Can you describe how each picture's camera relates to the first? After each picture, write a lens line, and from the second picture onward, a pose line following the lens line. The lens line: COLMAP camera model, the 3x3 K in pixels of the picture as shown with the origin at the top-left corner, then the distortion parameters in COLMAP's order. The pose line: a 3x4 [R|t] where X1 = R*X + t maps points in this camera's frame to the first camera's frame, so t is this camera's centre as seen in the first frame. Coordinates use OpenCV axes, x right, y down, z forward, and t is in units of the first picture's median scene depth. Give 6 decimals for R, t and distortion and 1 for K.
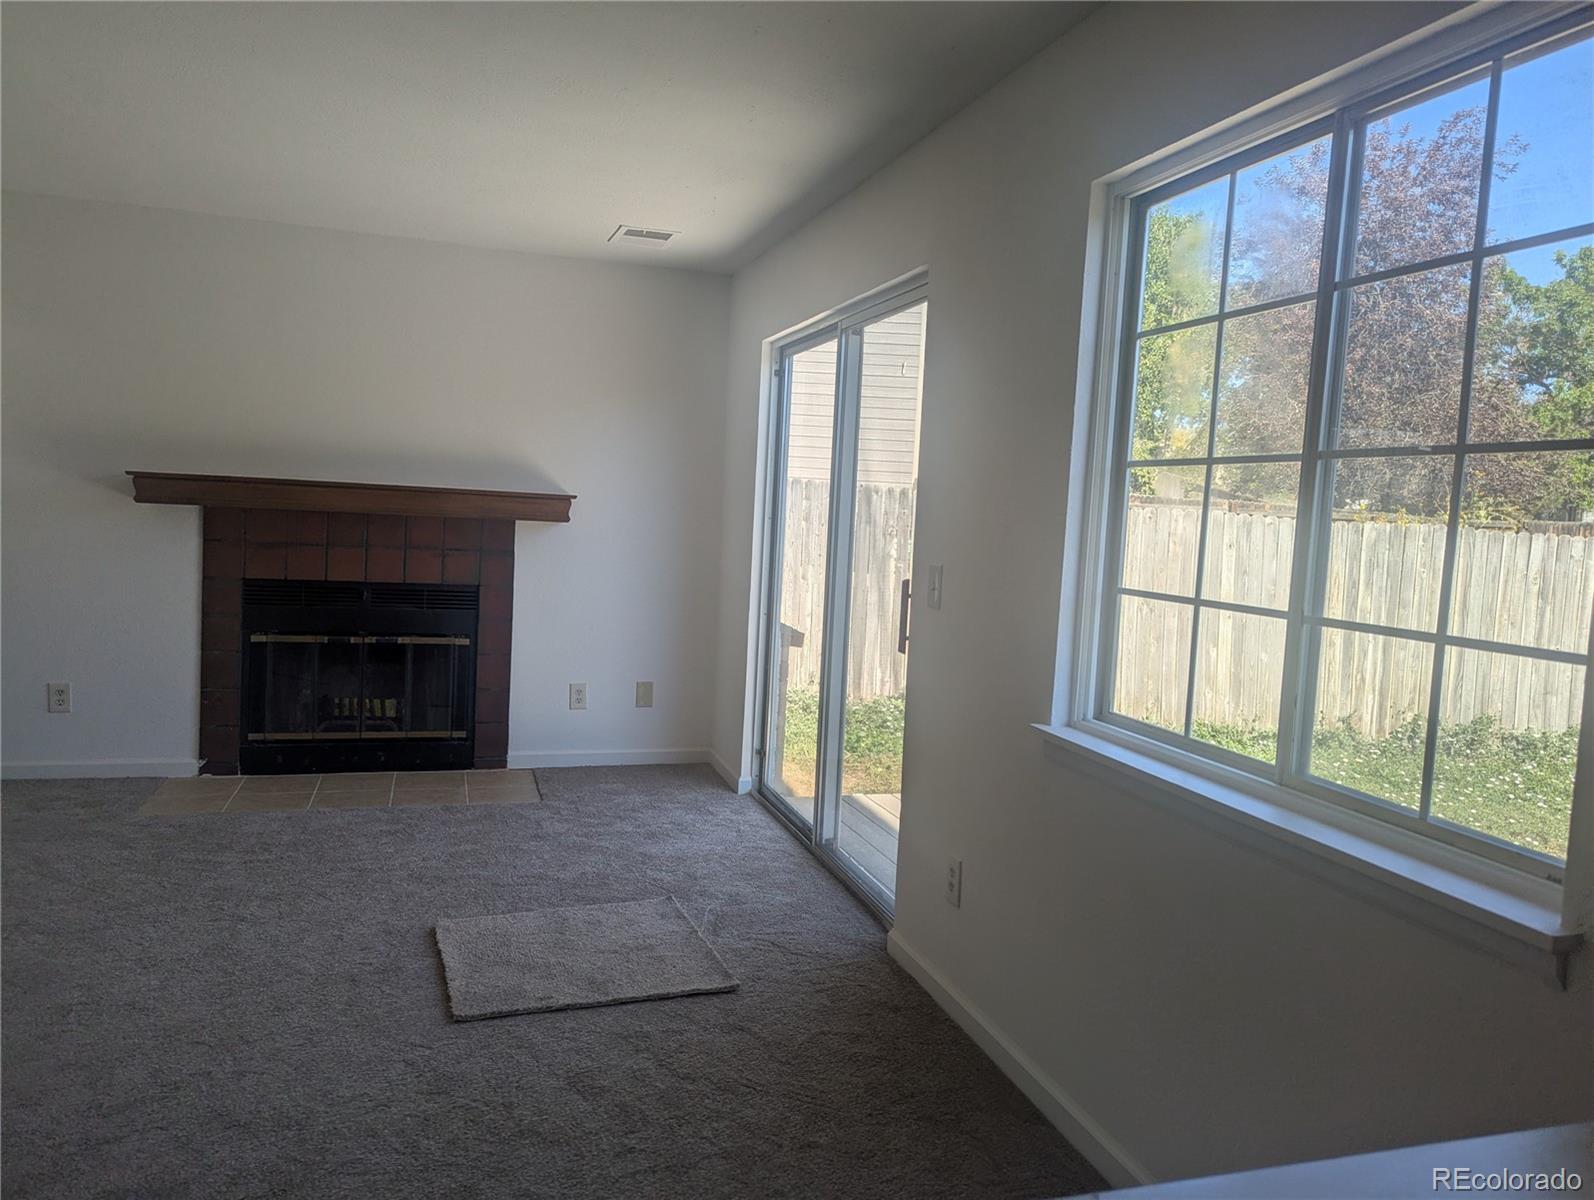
lens RADIAL K [[1119.8, 0, 797.2], [0, 1119.8, 590.8], [0, 0, 1]] dist [0.059386, -0.055792]
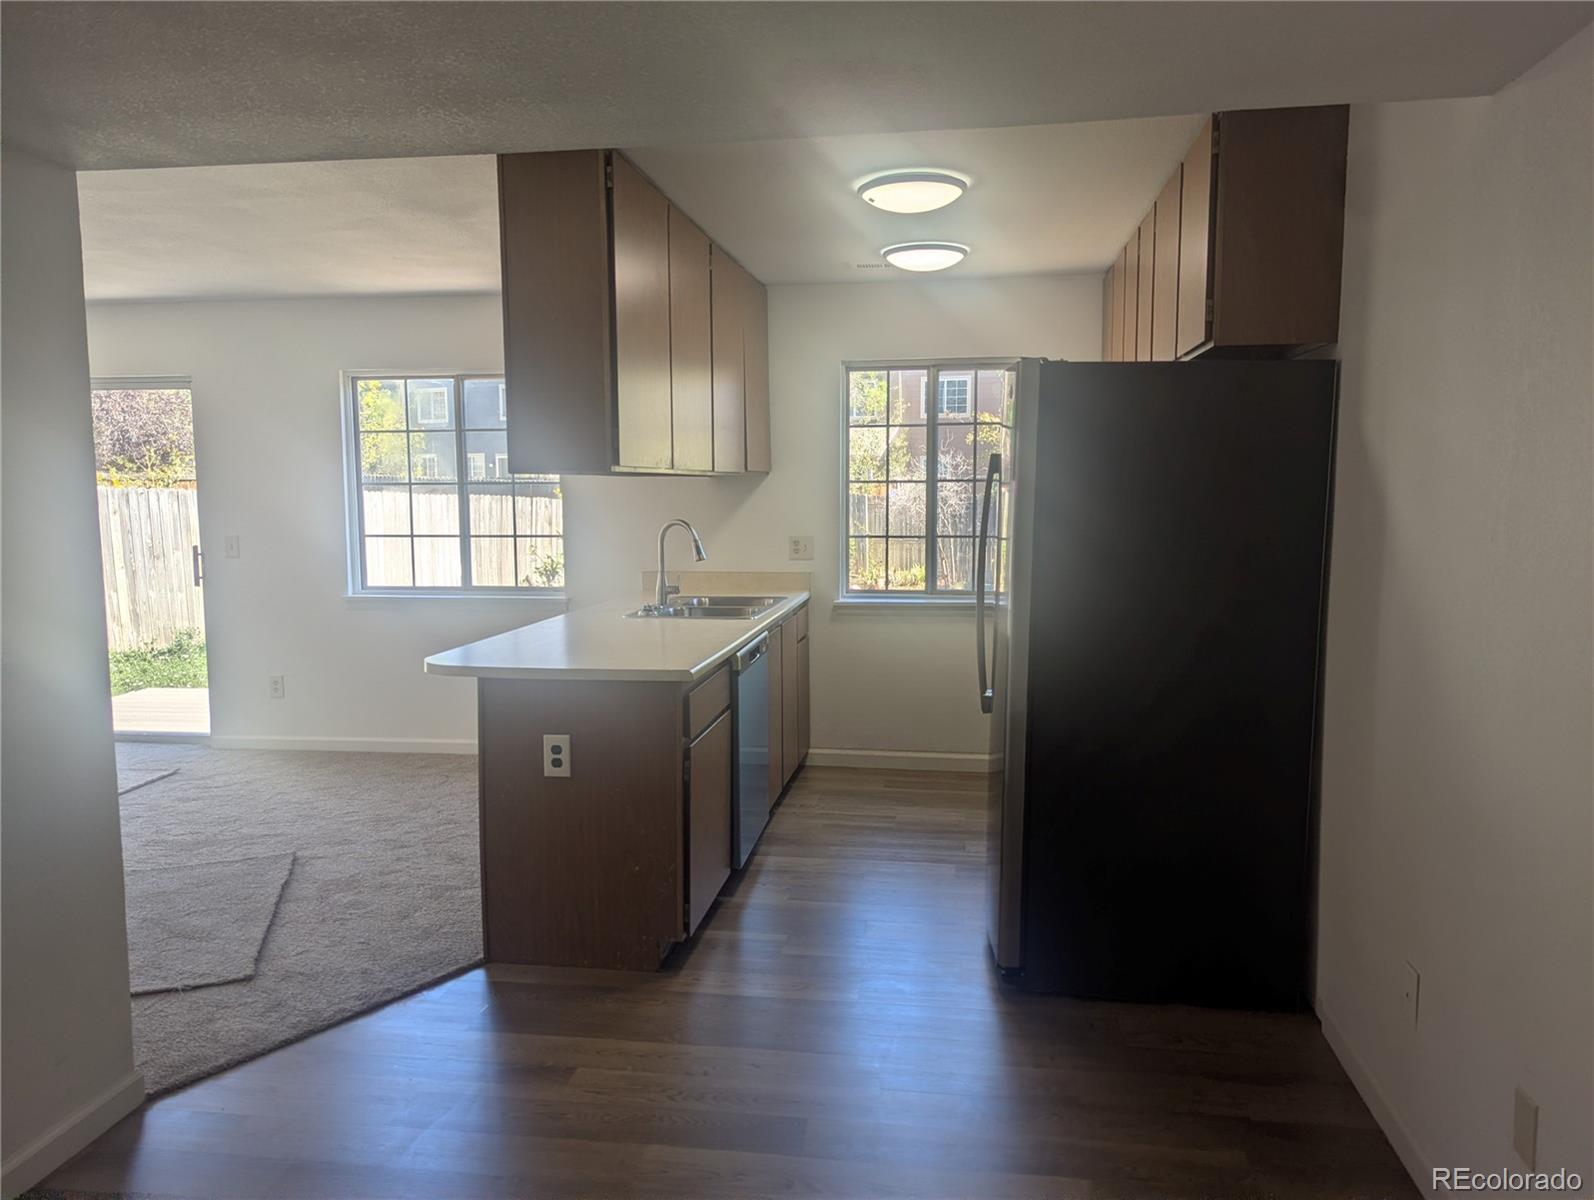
lens RADIAL K [[1119.8, 0, 793.3], [0, 1119.8, 602.4], [0, 0, 1]] dist [0.059386, -0.055792]
pose [[0.438473, -0.149919, 0.886152, -0.833990], [0.097521, 0.988104, 0.118913, -0.032060], [-0.893438, 0.034278, 0.447877, -0.511599]]
